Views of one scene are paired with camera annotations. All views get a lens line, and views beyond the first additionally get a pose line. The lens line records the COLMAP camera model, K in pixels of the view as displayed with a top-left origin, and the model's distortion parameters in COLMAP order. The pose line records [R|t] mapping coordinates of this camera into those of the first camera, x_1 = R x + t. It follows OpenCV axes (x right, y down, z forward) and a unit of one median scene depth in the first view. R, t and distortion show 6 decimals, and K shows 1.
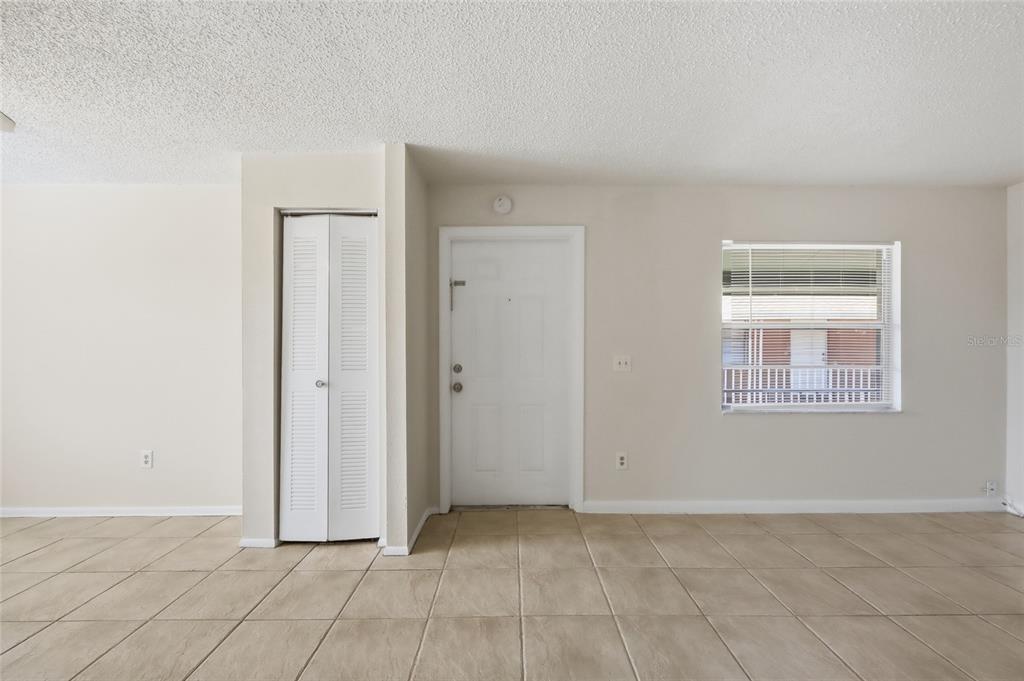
lens RADIAL K [[415.2, 0, 515.8], [0, 415.2, 344.8], [0, 0, 1]] dist [0.001810, -0.001342]
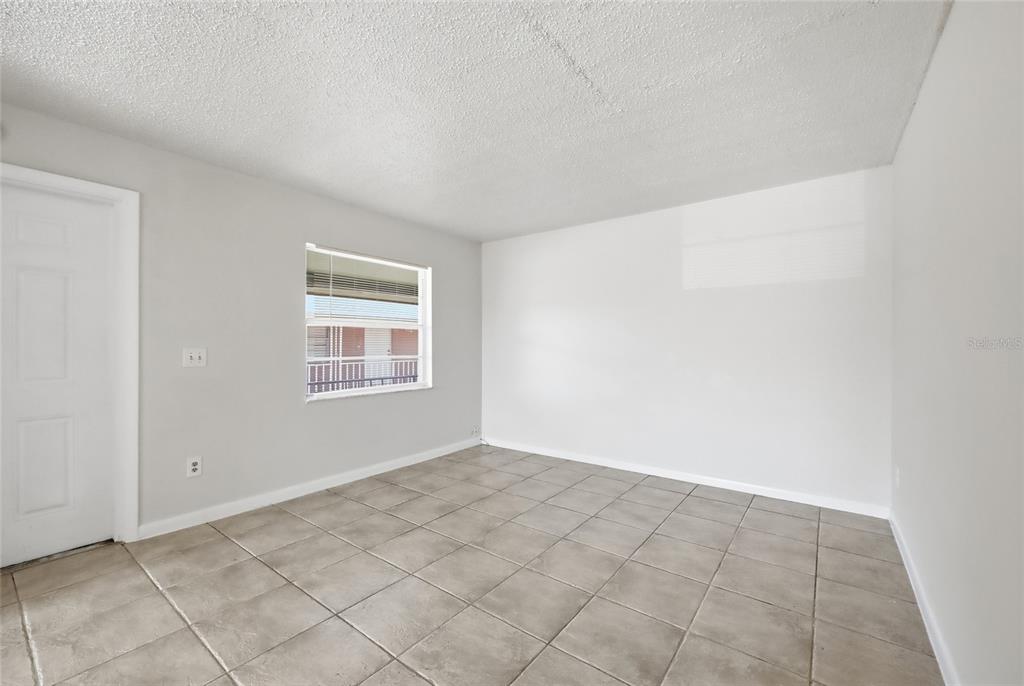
lens RADIAL K [[415.2, 0, 513.1], [0, 415.2, 347.1], [0, 0, 1]] dist [0.001810, -0.001342]
pose [[0.603120, -0.004250, 0.797639, -0.046855], [0.001118, 0.999989, 0.004483, 0.019691], [-0.797649, -0.001812, 0.603119, -0.094217]]
